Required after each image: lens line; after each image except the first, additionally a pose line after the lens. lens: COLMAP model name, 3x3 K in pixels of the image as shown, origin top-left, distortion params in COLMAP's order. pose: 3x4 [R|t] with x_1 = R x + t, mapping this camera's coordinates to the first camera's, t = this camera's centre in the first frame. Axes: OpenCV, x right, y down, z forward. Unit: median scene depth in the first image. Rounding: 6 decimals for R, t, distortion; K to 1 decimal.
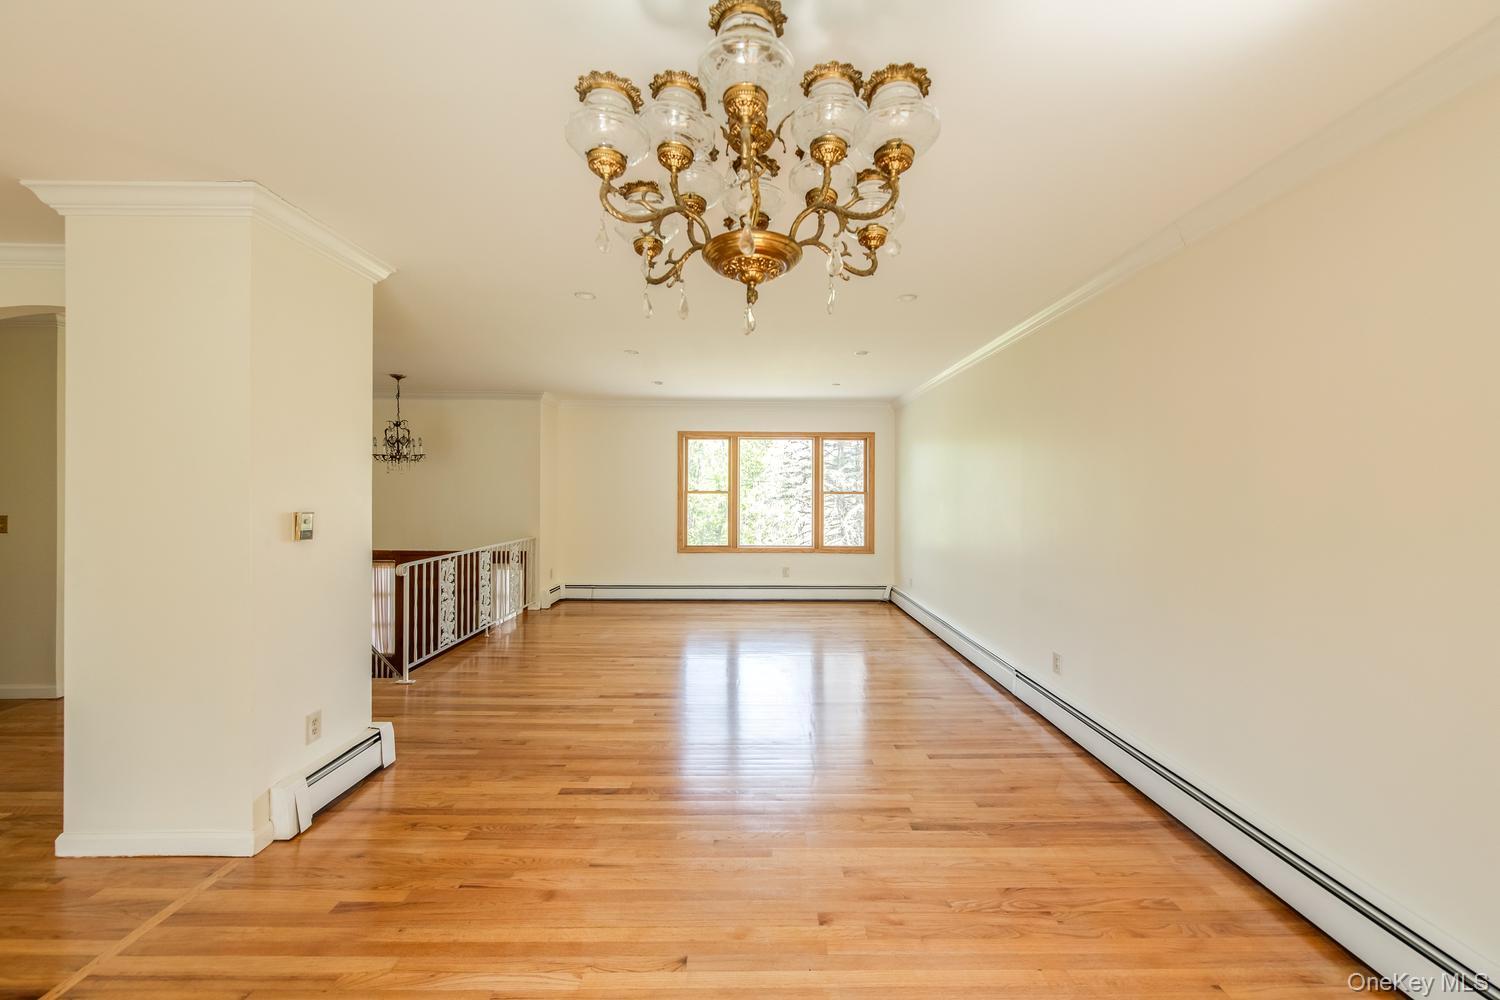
lens RADIAL K [[584.0, 0, 742.9], [0, 584.0, 497.0], [0, 0, 1]] dist [0.009890, -0.003510]
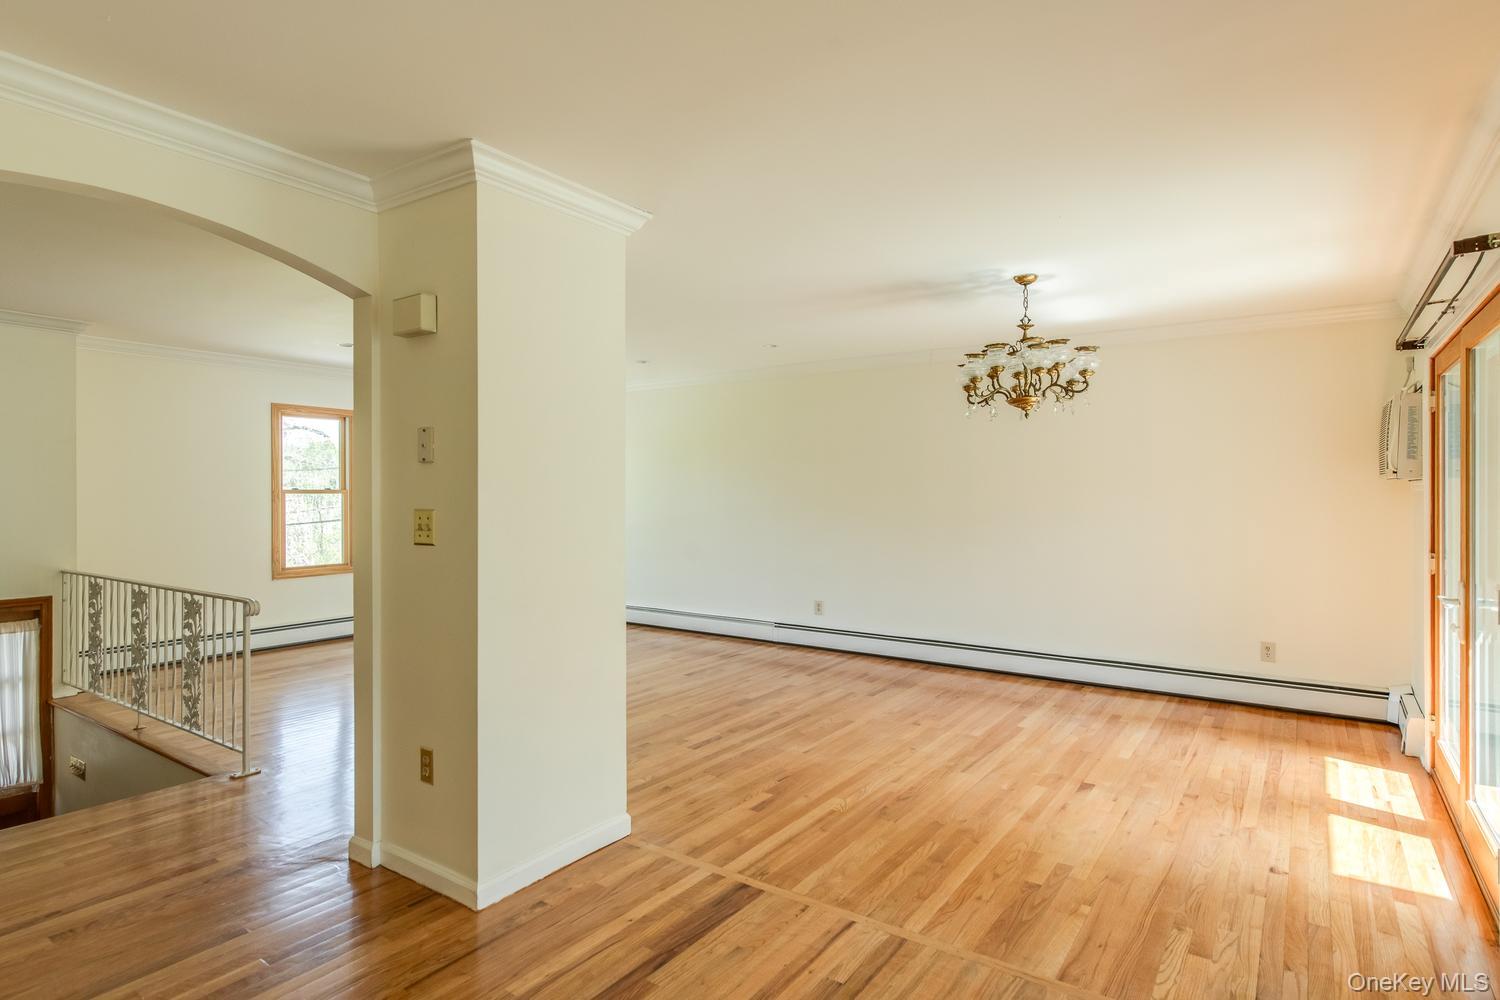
lens RADIAL K [[820.7, 0, 739.6], [0, 820.7, 485.1], [0, 0, 1]] dist [0.023298, -0.009342]
pose [[0.578727, 0.001082, 0.815521, -0.734553], [0.009045, 0.999929, -0.007745, -0.003394], [-0.815471, 0.011858, 0.578676, -0.013783]]
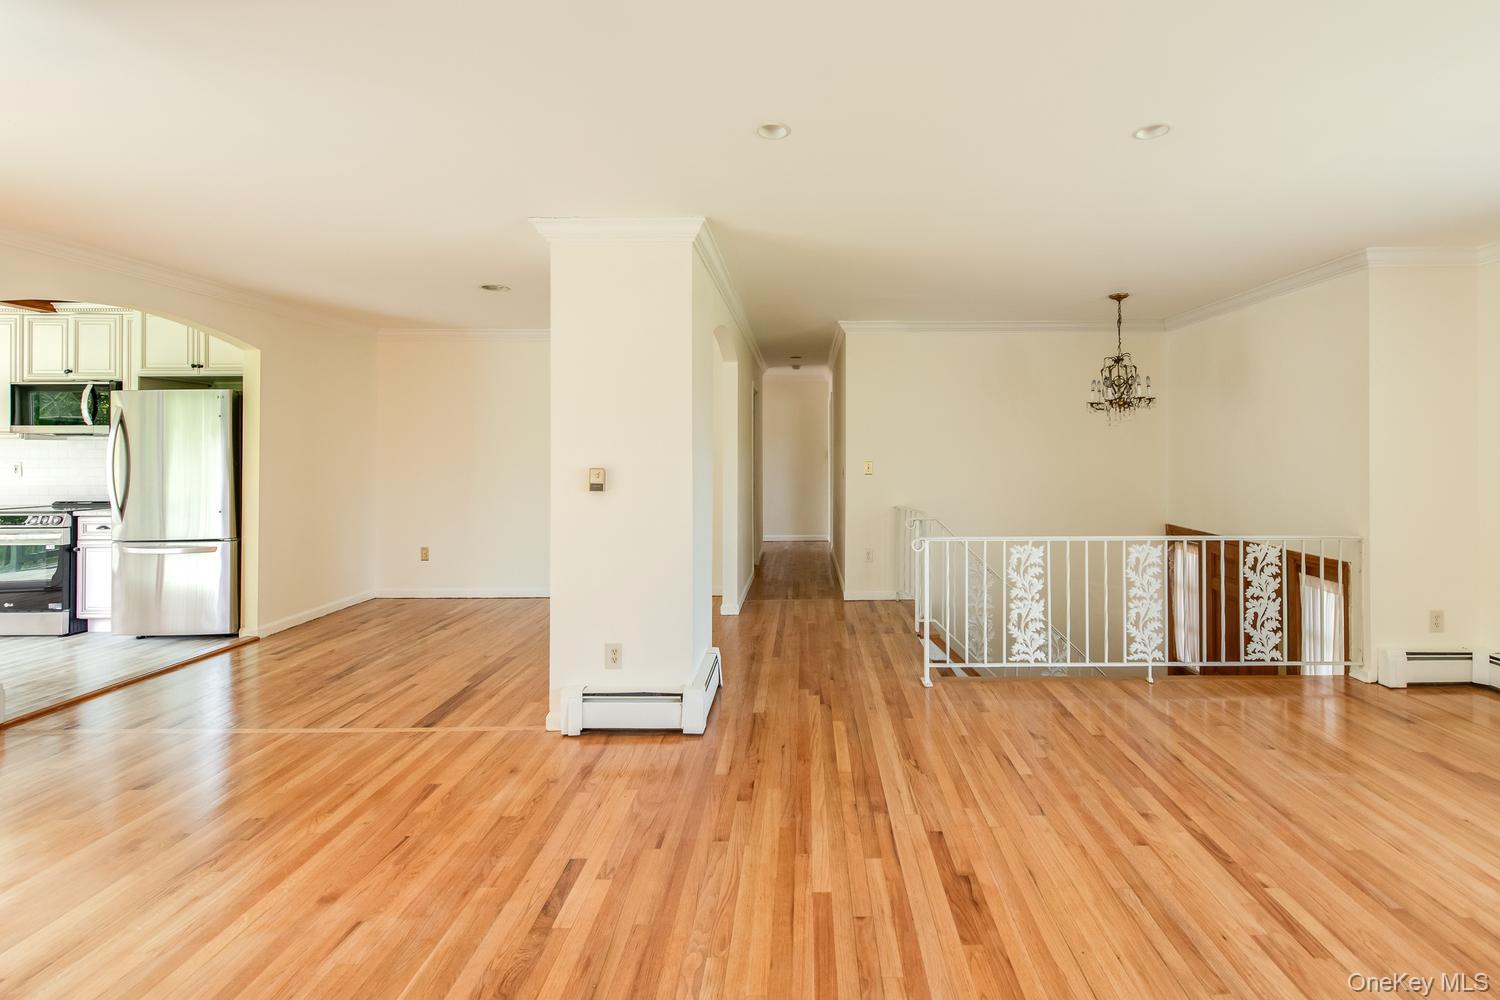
lens RADIAL K [[646.6, 0, 809.8], [0, 646.6, 445.1], [0, 0, 1]] dist [0.009207, -0.002621]
pose [[0.018379, -0.012129, -0.999758, 0.235444], [-0.005339, 0.999911, -0.012229, -0.002521], [0.999817, 0.005562, 0.018312, 0.588336]]
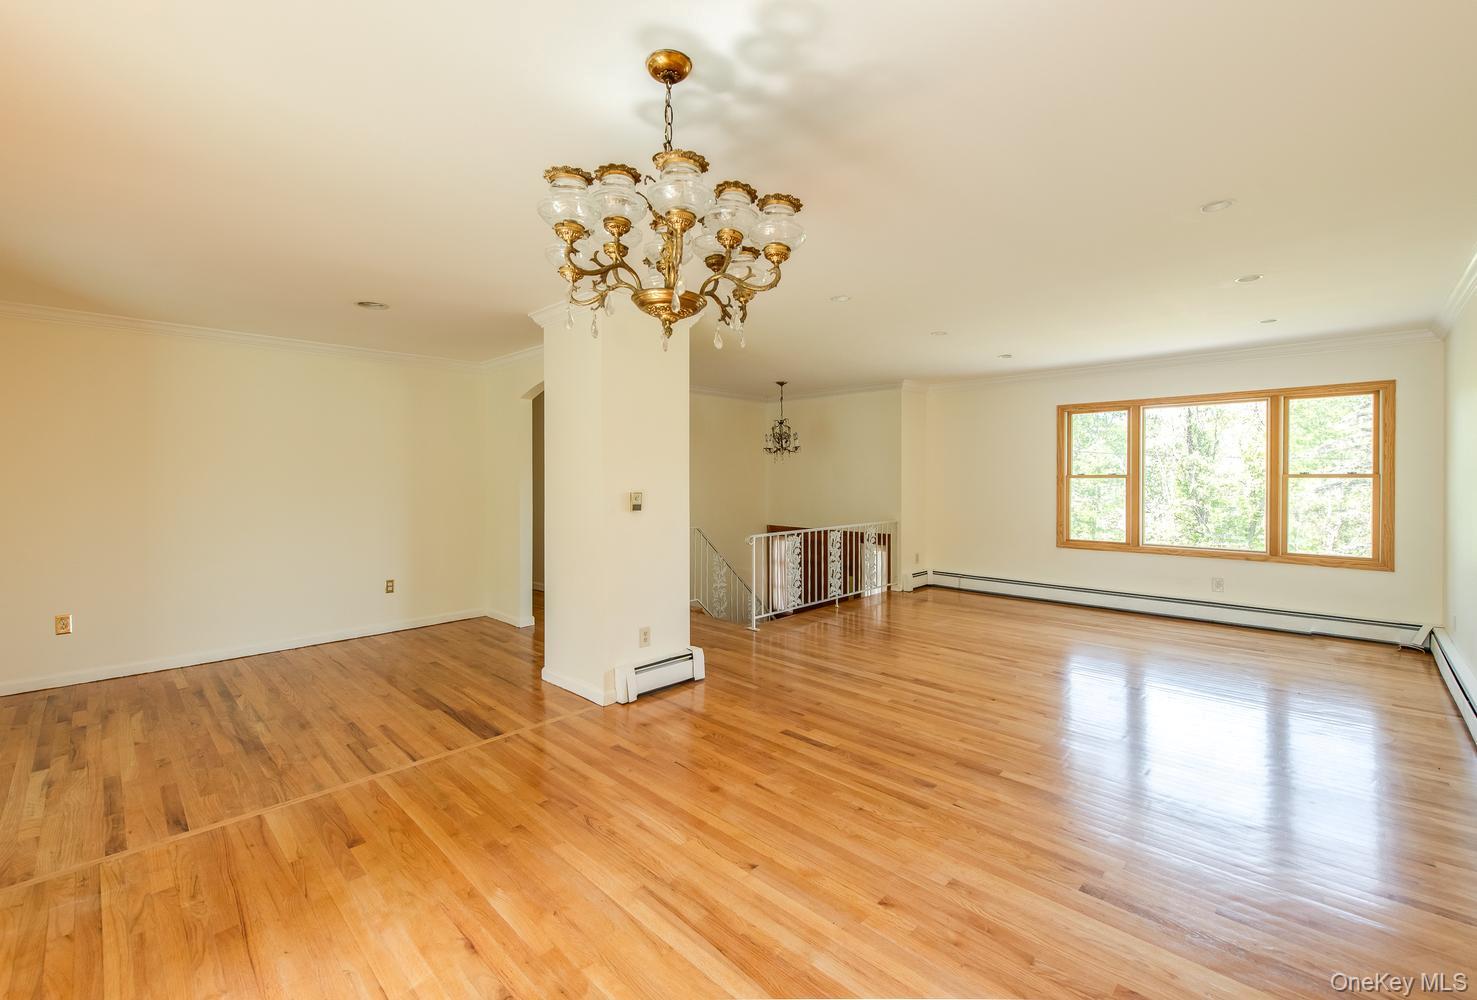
lens RADIAL K [[609.2, 0, 726.2], [0, 609.2, 485.2], [0, 0, 1]] dist [0.005190, -0.001600]
pose [[0.711609, 0.002412, -0.702572, 0.217809], [0.000922, 0.999990, 0.004366, -0.000170], [0.702575, -0.003755, 0.711600, 0.020214]]
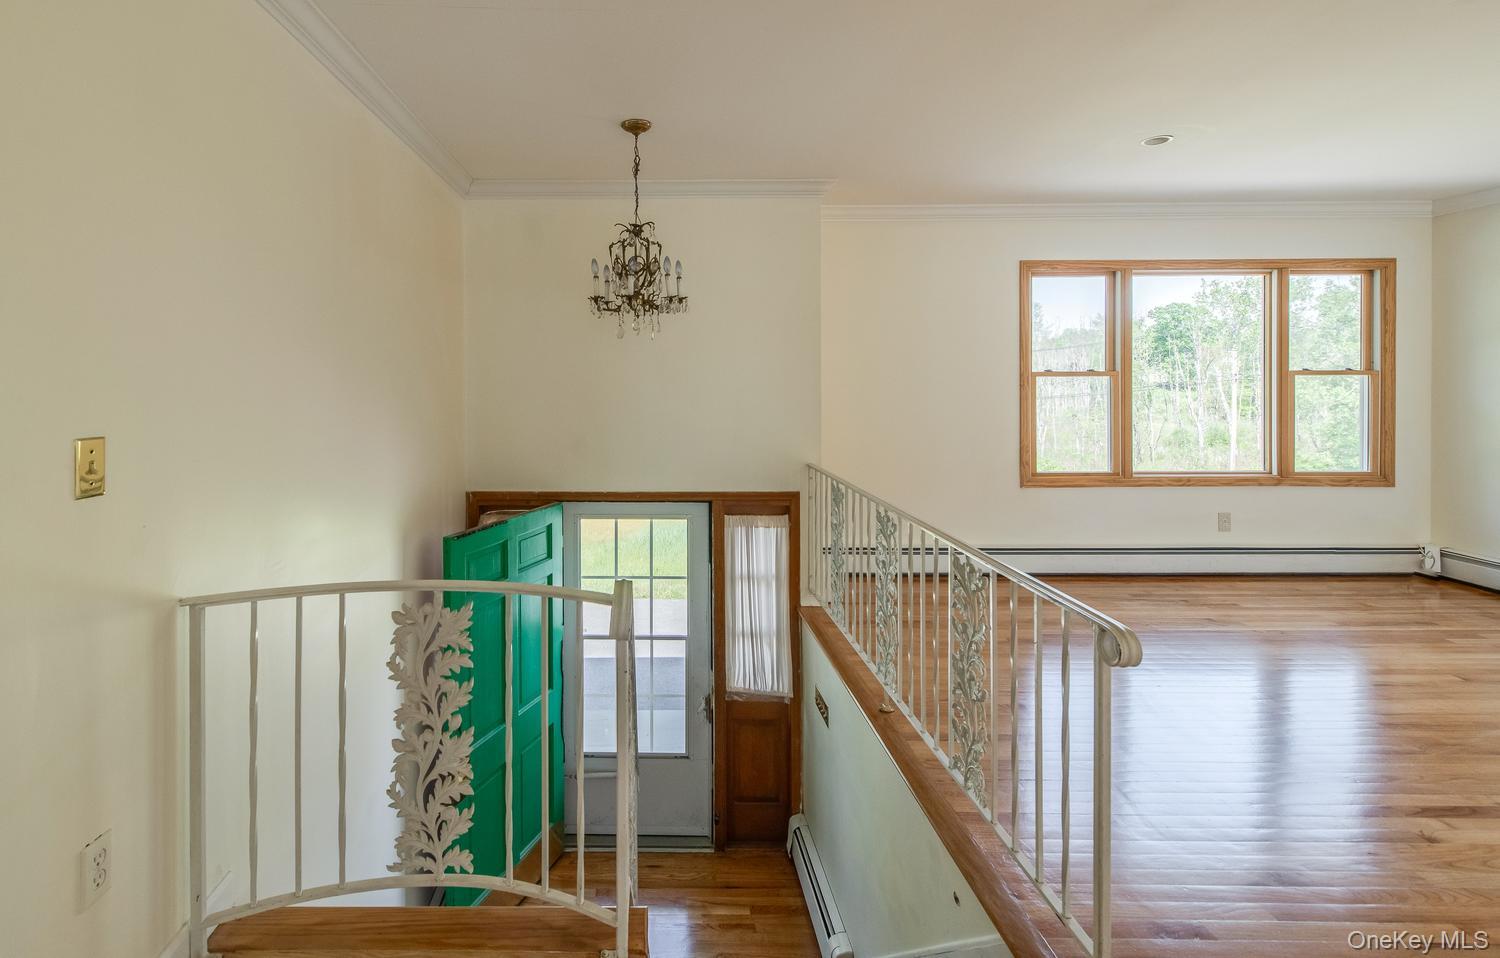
lens RADIAL K [[649.6, 0, 632.7], [0, 649.6, 384.0], [0, 0, 1]] dist [0.006988, -0.002745]
pose [[0.999919, -0.007900, -0.009960, -0.583768], [0.007993, 0.999924, 0.009410, -0.009852], [0.009884, -0.009489, 0.999906, 0.493537]]
